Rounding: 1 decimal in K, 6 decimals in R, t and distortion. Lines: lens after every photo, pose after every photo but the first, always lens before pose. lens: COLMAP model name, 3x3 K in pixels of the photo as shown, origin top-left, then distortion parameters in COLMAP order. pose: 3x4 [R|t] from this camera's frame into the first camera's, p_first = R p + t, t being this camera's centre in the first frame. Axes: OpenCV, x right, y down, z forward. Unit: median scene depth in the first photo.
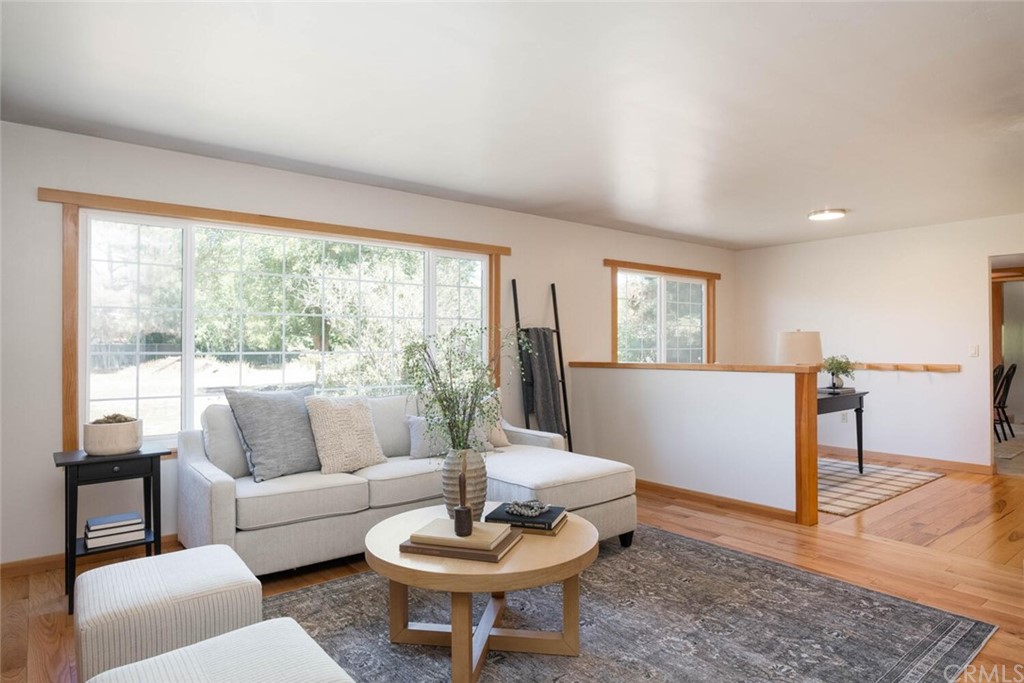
lens RADIAL K [[590.8, 0, 497.2], [0, 590.8, 330.7], [0, 0, 1]] dist [0.001456, 0.001007]
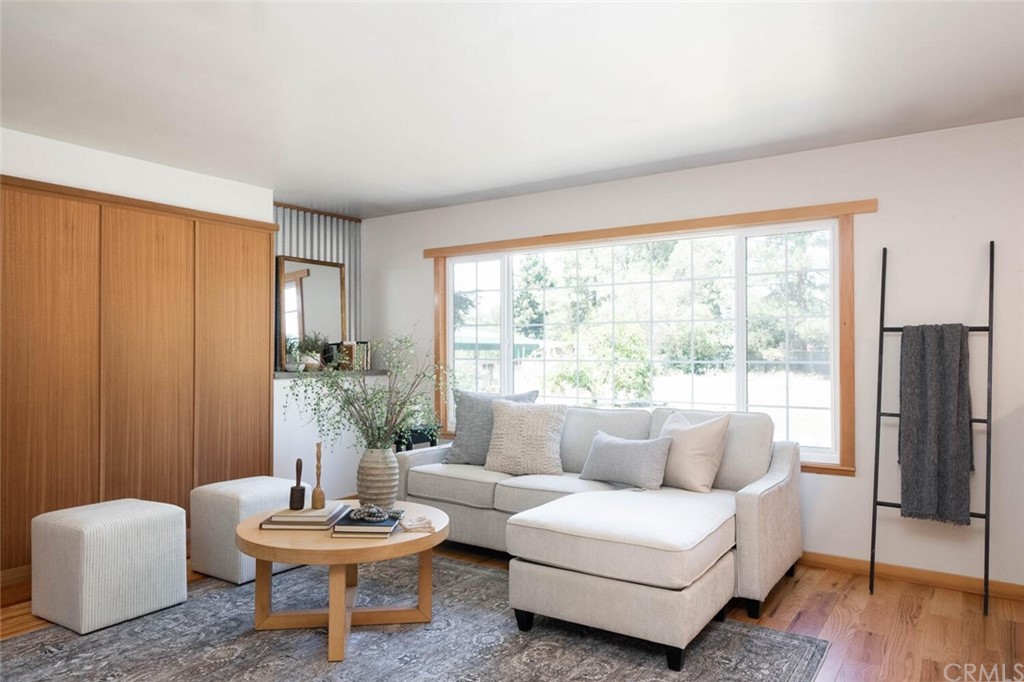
lens RADIAL K [[673.3, 0, 512.0], [0, 673.3, 341.0], [0, 0, 1]] dist [0.001852, 0.000722]
pose [[0.315578, -0.012538, -0.948817, 0.990299], [0.022594, 0.999729, -0.005696, 0.009124], [0.948631, -0.019640, 0.315776, 0.695231]]
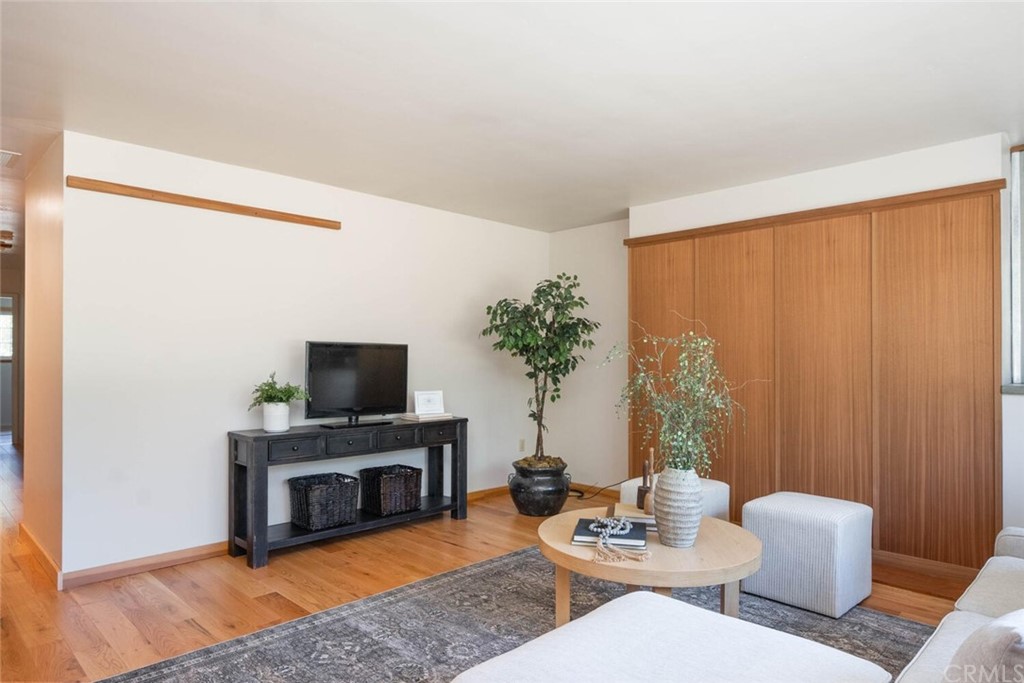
lens RADIAL K [[594.3, 0, 515.7], [0, 594.3, 351.2], [0, 0, 1]] dist [-0.004519, -0.001283]
pose [[-0.990459, -0.004611, -0.137731, 0.268515], [-0.000190, 0.999485, -0.032093, 0.035716], [0.137808, -0.031761, -0.989950, 1.539134]]
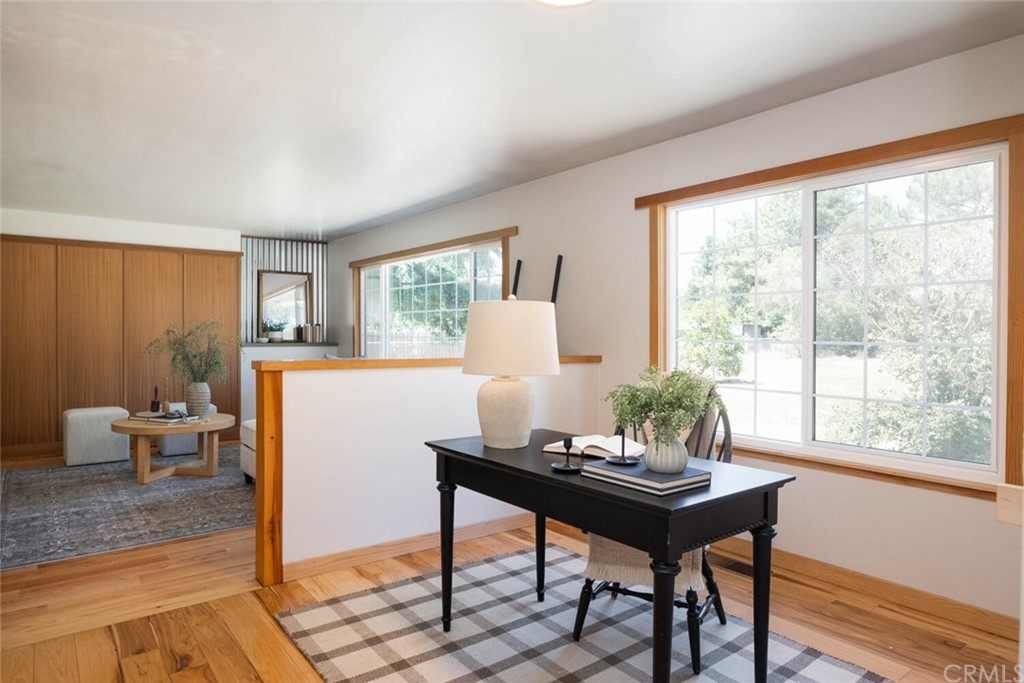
lens RADIAL K [[594.3, 0, 515.7], [0, 594.3, 351.2], [0, 0, 1]] dist [-0.004519, -0.001283]
pose [[0.013228, 0.034752, -0.999308, 1.612882], [0.020733, 0.999171, 0.035022, 0.034578], [0.999698, -0.021181, 0.012496, 1.684238]]
